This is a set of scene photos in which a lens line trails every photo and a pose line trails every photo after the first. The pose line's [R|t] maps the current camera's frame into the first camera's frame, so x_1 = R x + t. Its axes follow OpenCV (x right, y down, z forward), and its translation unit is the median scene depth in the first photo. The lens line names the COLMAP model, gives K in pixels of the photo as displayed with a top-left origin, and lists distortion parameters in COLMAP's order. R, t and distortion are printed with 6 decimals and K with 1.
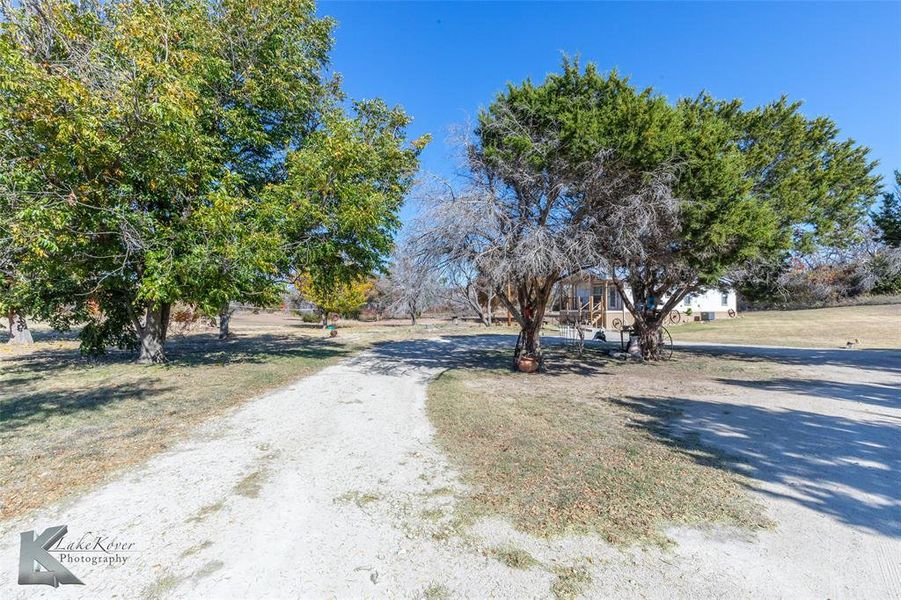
lens RADIAL K [[404.6, 0, 446.9], [0, 404.6, 303.1], [0, 0, 1]] dist [-0.002979, -0.000834]
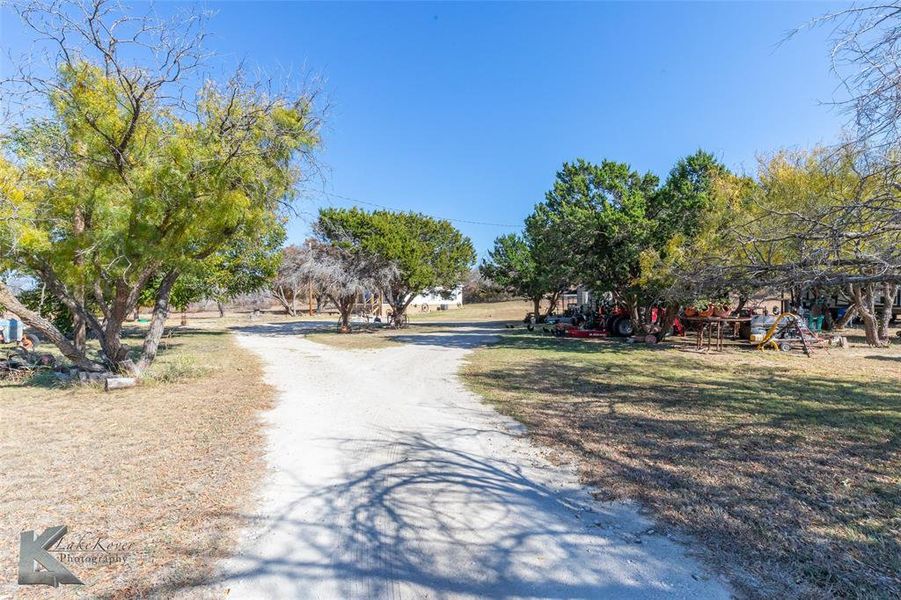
lens RADIAL K [[404.6, 0, 446.9], [0, 404.6, 303.1], [0, 0, 1]] dist [-0.002979, -0.000834]
pose [[0.864994, -0.002457, 0.501776, -0.314783], [-0.007810, 0.999801, 0.018360, -0.030389], [-0.501722, -0.019800, 0.864803, -0.877596]]
